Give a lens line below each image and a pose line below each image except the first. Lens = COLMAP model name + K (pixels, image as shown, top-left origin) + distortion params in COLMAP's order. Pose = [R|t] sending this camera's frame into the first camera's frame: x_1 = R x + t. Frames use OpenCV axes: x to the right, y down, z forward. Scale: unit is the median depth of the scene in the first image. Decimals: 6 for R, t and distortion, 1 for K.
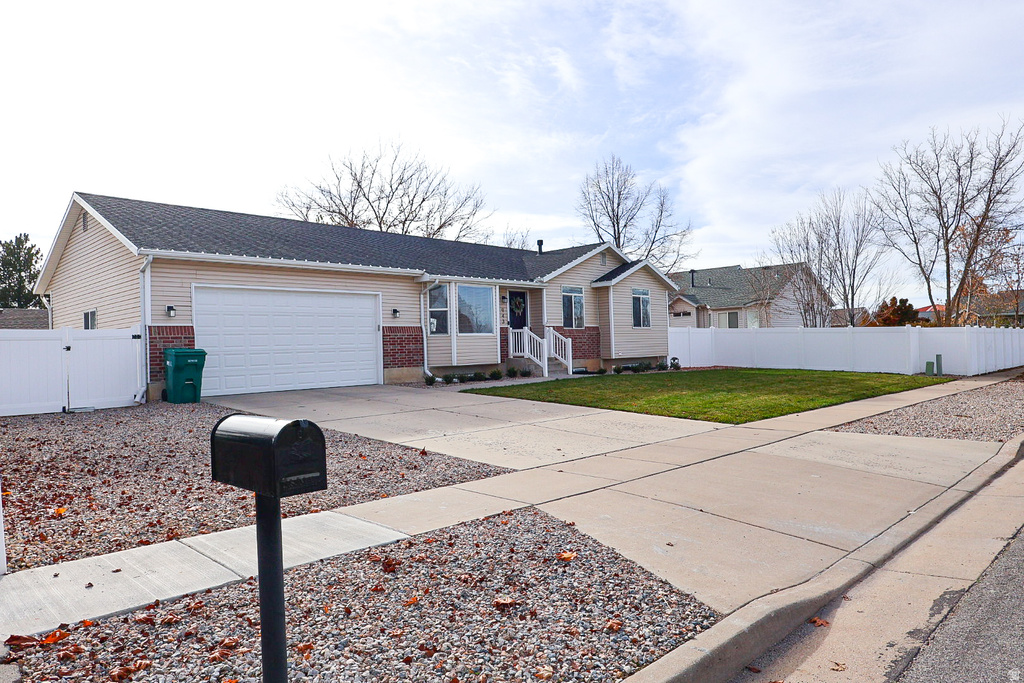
lens RADIAL K [[661.5, 0, 512.3], [0, 661.5, 337.3], [0, 0, 1]] dist [0.004139, -0.003494]
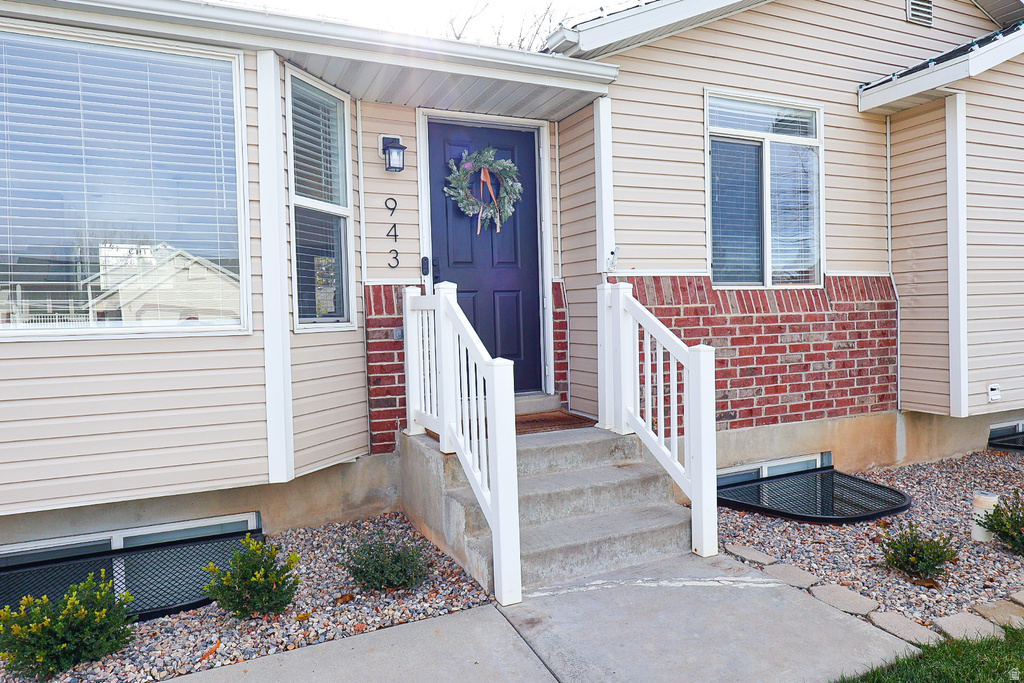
lens RADIAL K [[661.5, 0, 512.3], [0, 661.5, 337.3], [0, 0, 1]] dist [0.004139, -0.003494]
pose [[0.931581, 0.015979, -0.363182, 0.101066], [0.006929, 0.998072, 0.061687, -0.011443], [0.363467, -0.059983, 0.929674, 0.809567]]
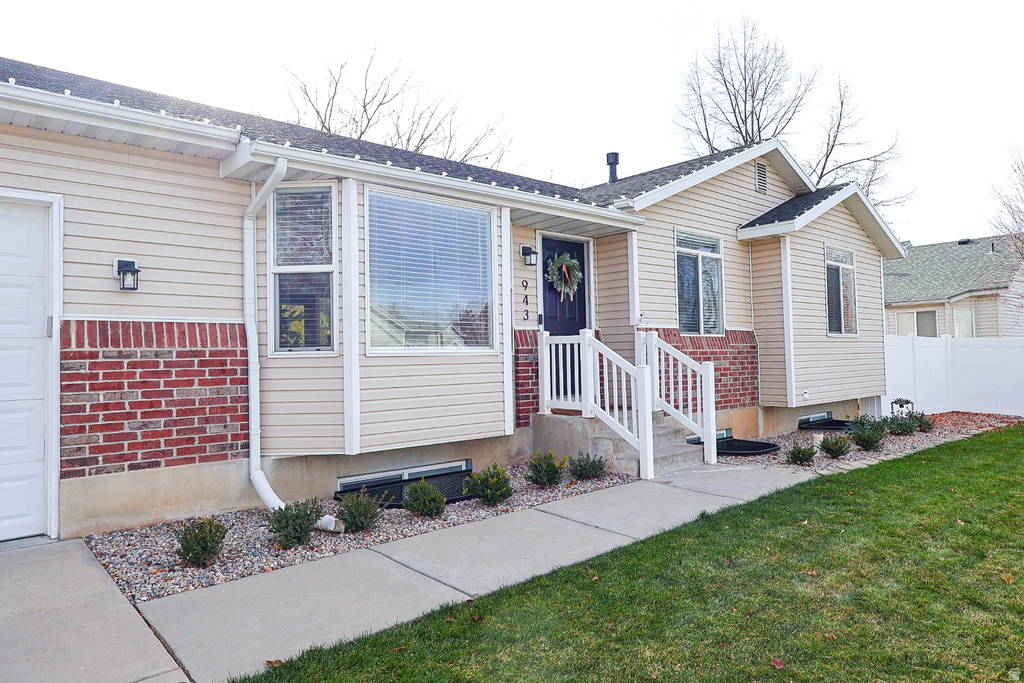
lens RADIAL K [[661.5, 0, 512.3], [0, 661.5, 337.3], [0, 0, 1]] dist [0.004139, -0.003494]
pose [[0.997266, 0.005914, -0.073662, 0.006296], [-0.006882, 0.999893, -0.012899, -0.006366], [0.073578, 0.013371, 0.997200, 0.623757]]
